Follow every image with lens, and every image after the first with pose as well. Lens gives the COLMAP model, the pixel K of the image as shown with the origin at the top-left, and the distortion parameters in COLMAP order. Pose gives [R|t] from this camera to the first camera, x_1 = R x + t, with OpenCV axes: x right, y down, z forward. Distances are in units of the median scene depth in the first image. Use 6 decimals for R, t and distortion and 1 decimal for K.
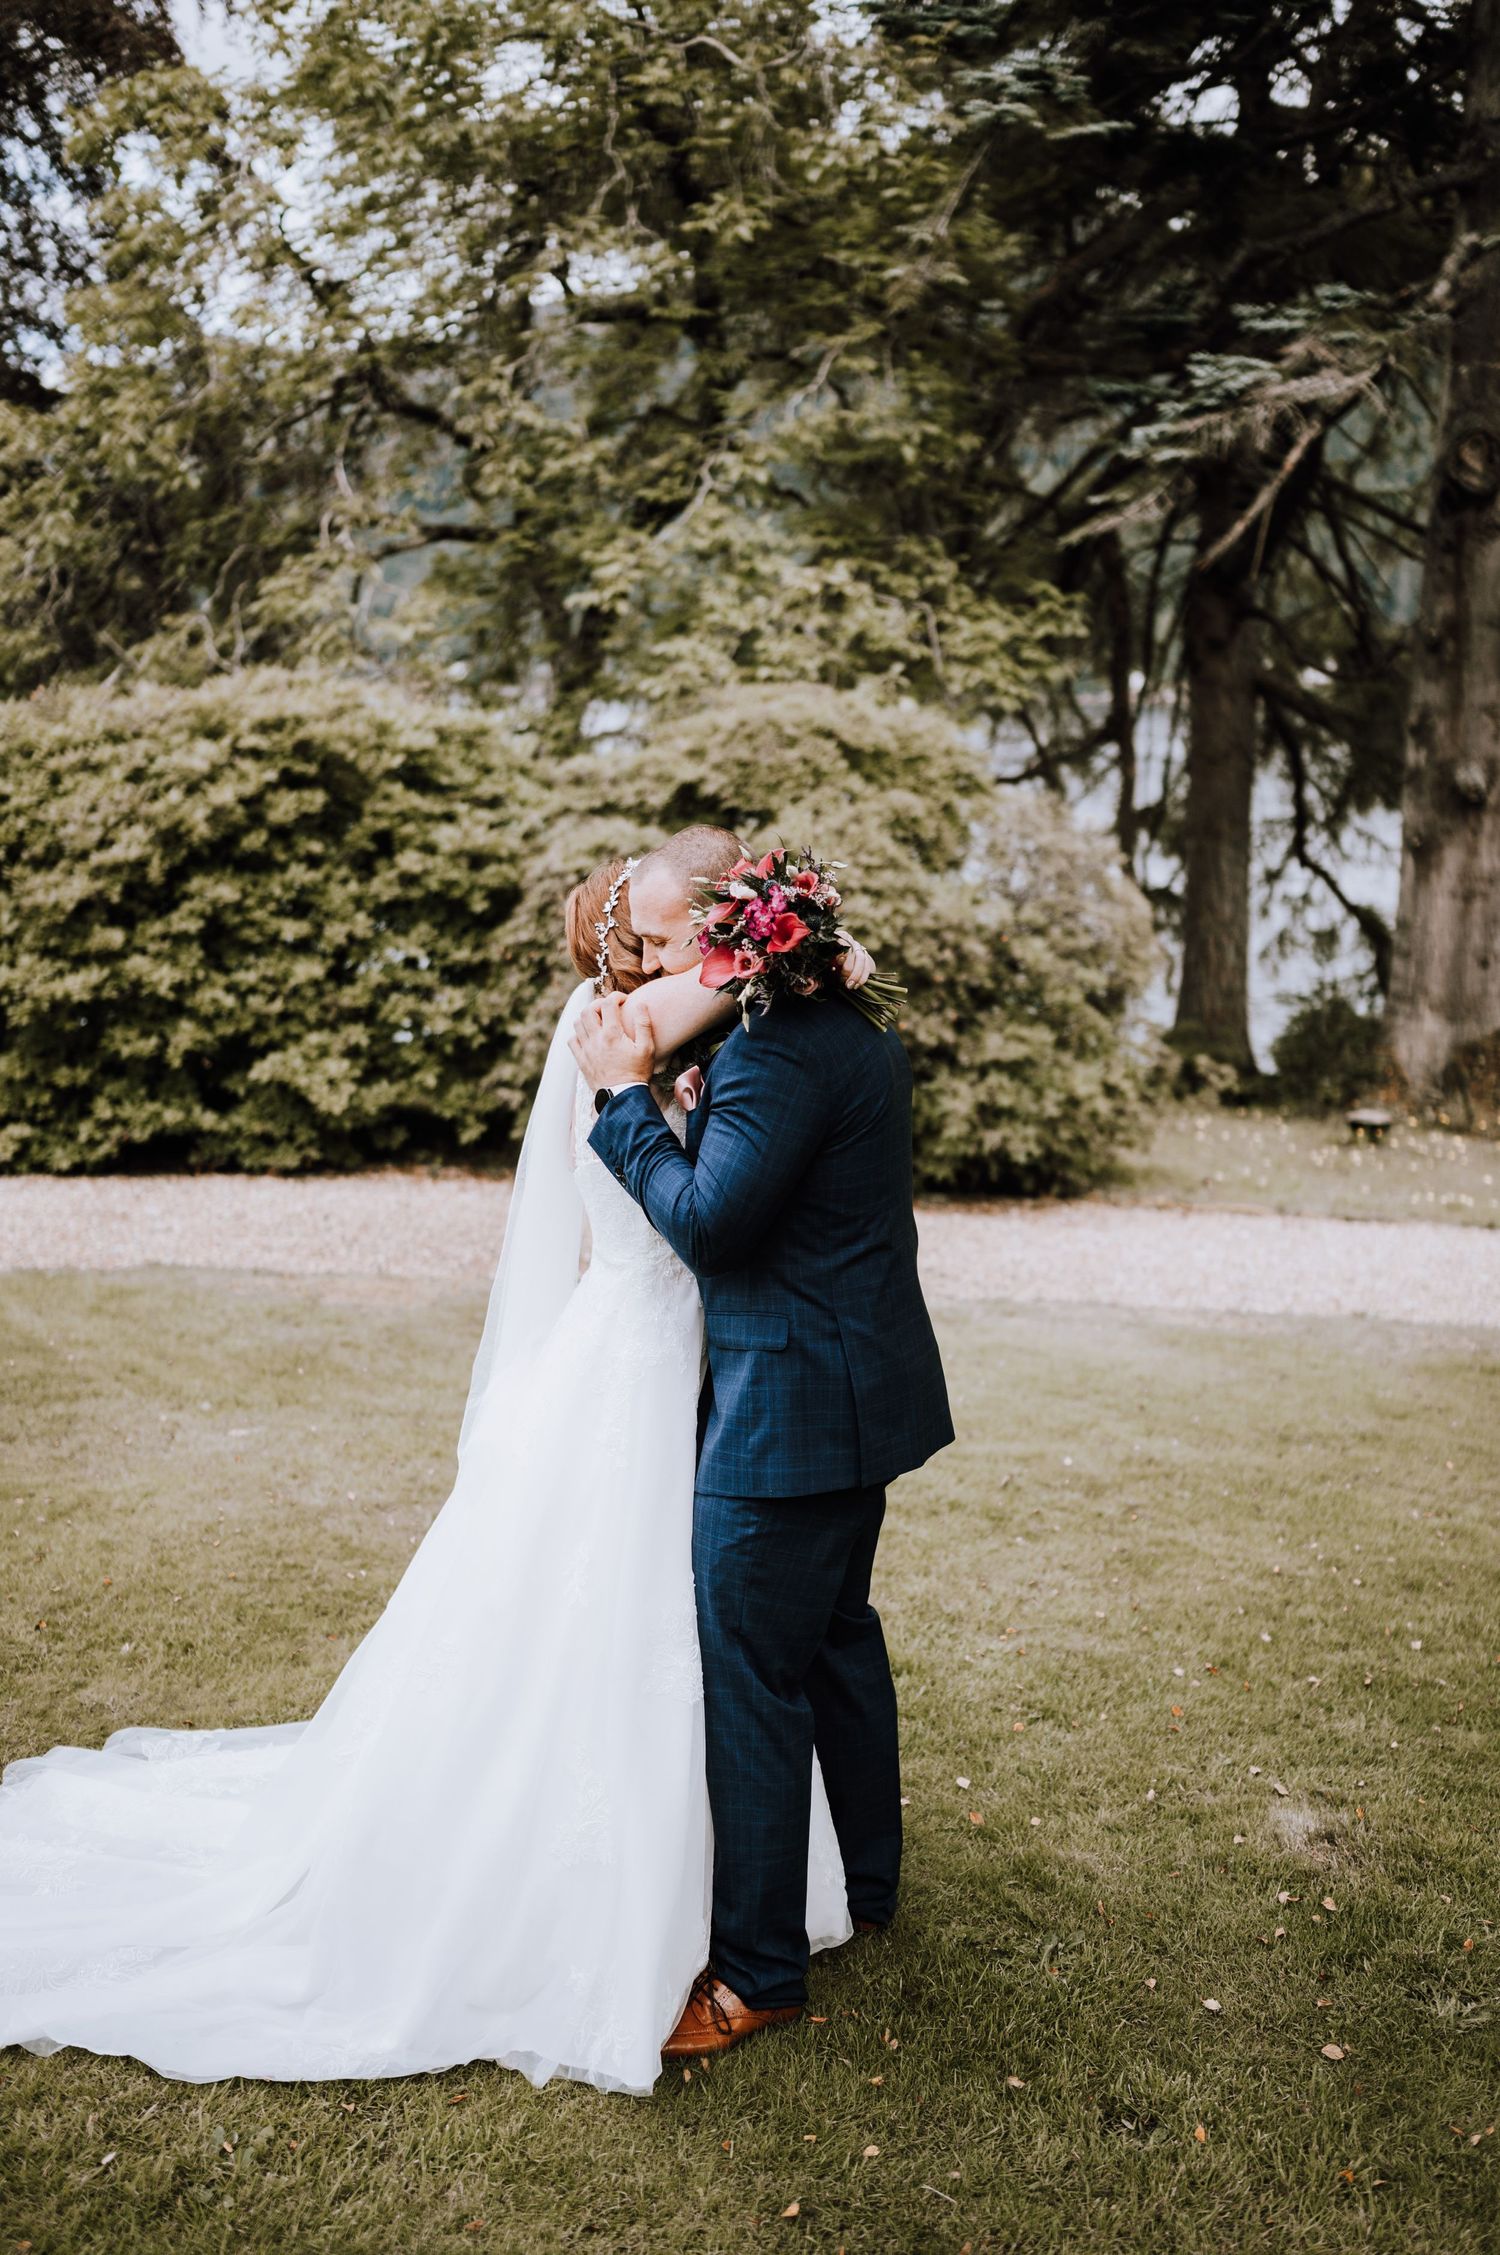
lens RADIAL K [[2151.5, 0, 758.6], [0, 2151.5, 1096.3], [0, 0, 1]] dist [-0.001072, 0.010039]
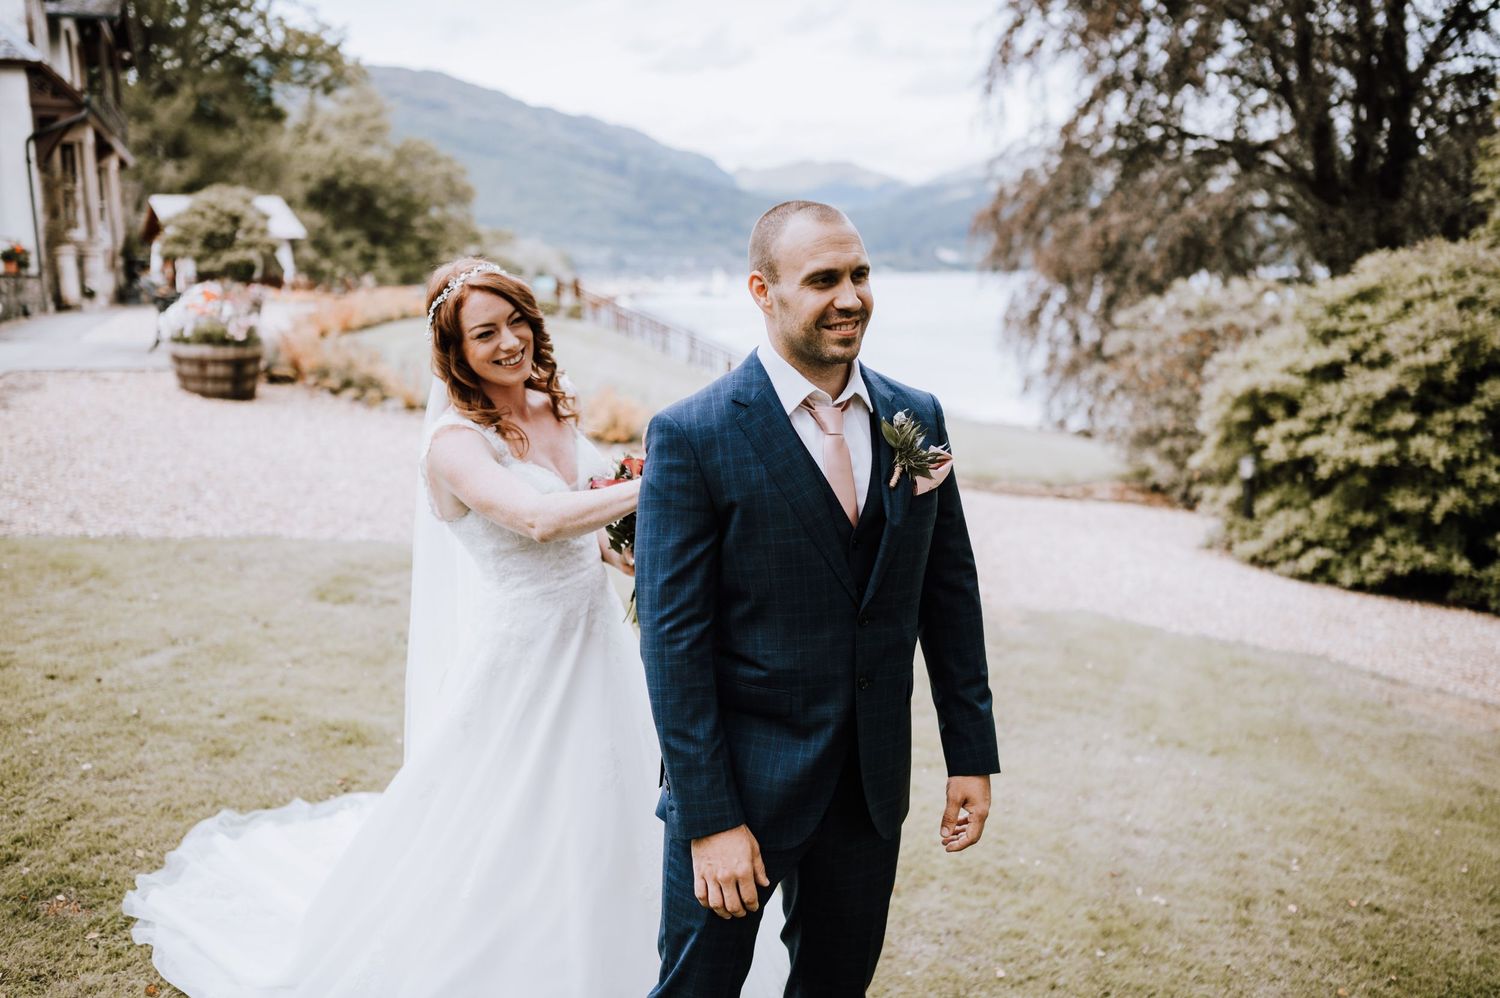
lens RADIAL K [[1421.4, 0, 750.0], [0, 1421.4, 499.0], [0, 0, 1]] dist [-0.004489, 0.014485]
pose [[0.586774, 0.114113, -0.801670, 0.162054], [-0.139138, 0.989504, 0.039009, -0.002830], [0.797707, 0.088653, 0.596493, 0.139101]]
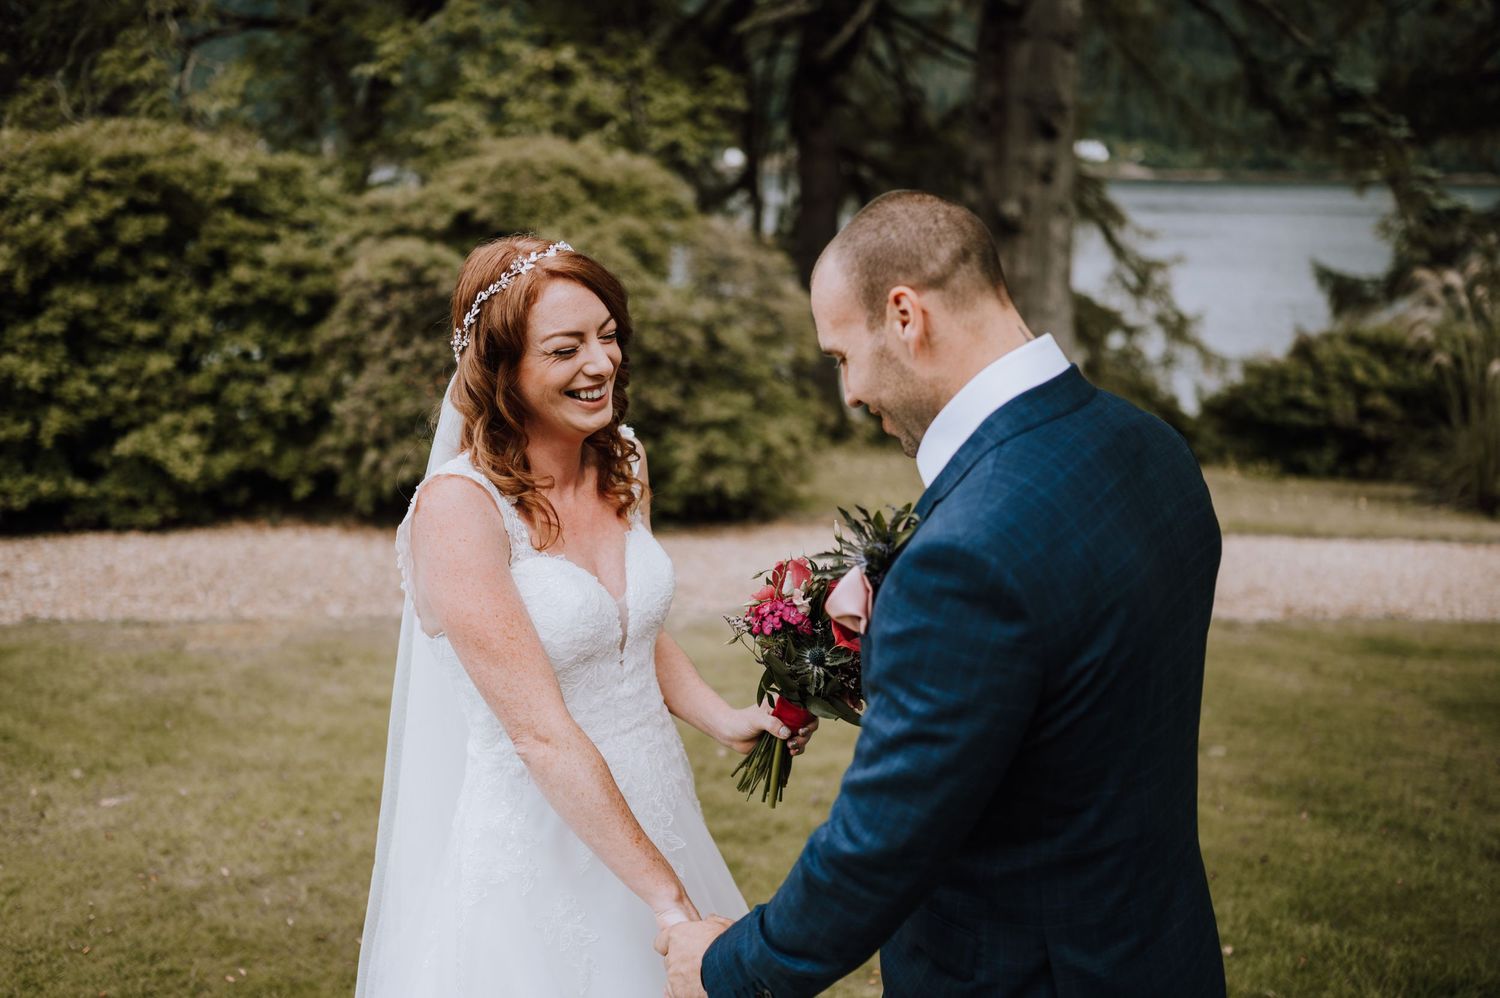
lens RADIAL K [[1417.3, 0, 749.8], [0, 1417.3, 504.7], [0, 0, 1]] dist [-0.004834, 0.013488]
pose [[0.982787, -0.038571, 0.180673, -0.026414], [0.029383, 0.998148, 0.053258, -0.010659], [-0.182392, -0.047032, 0.982100, 0.134642]]
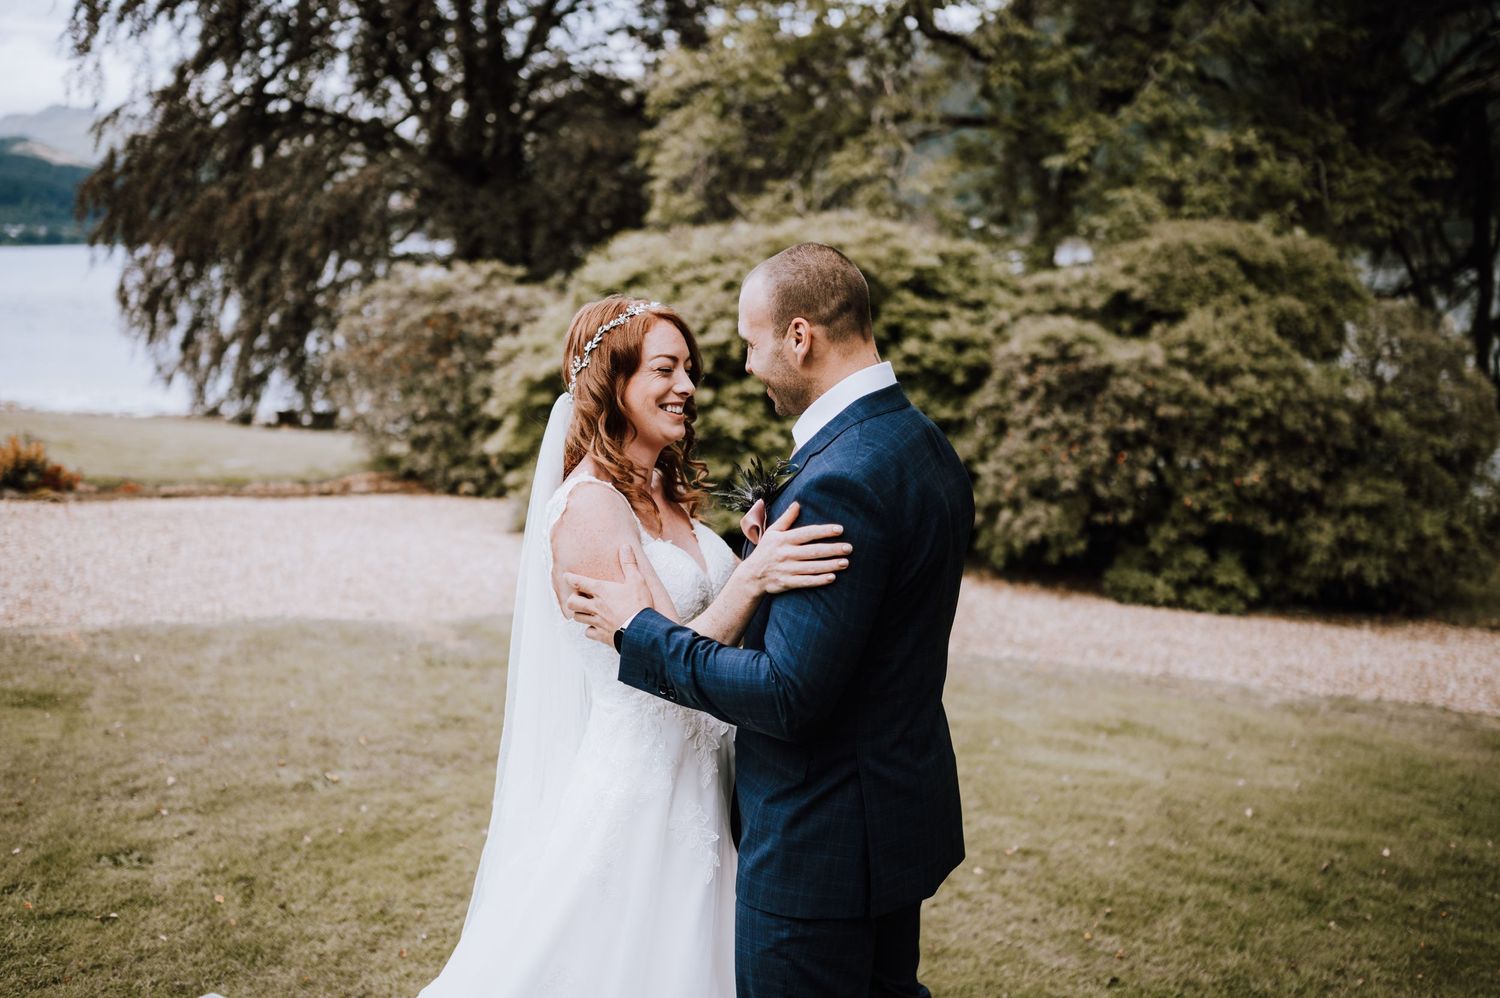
lens RADIAL K [[1417.3, 0, 749.8], [0, 1417.3, 504.7], [0, 0, 1]] dist [-0.004834, 0.013488]
pose [[0.952660, 0.042331, -0.301076, 0.020369], [-0.043679, 0.999043, 0.002257, -0.003157], [0.300883, 0.011000, 0.953598, 0.085353]]
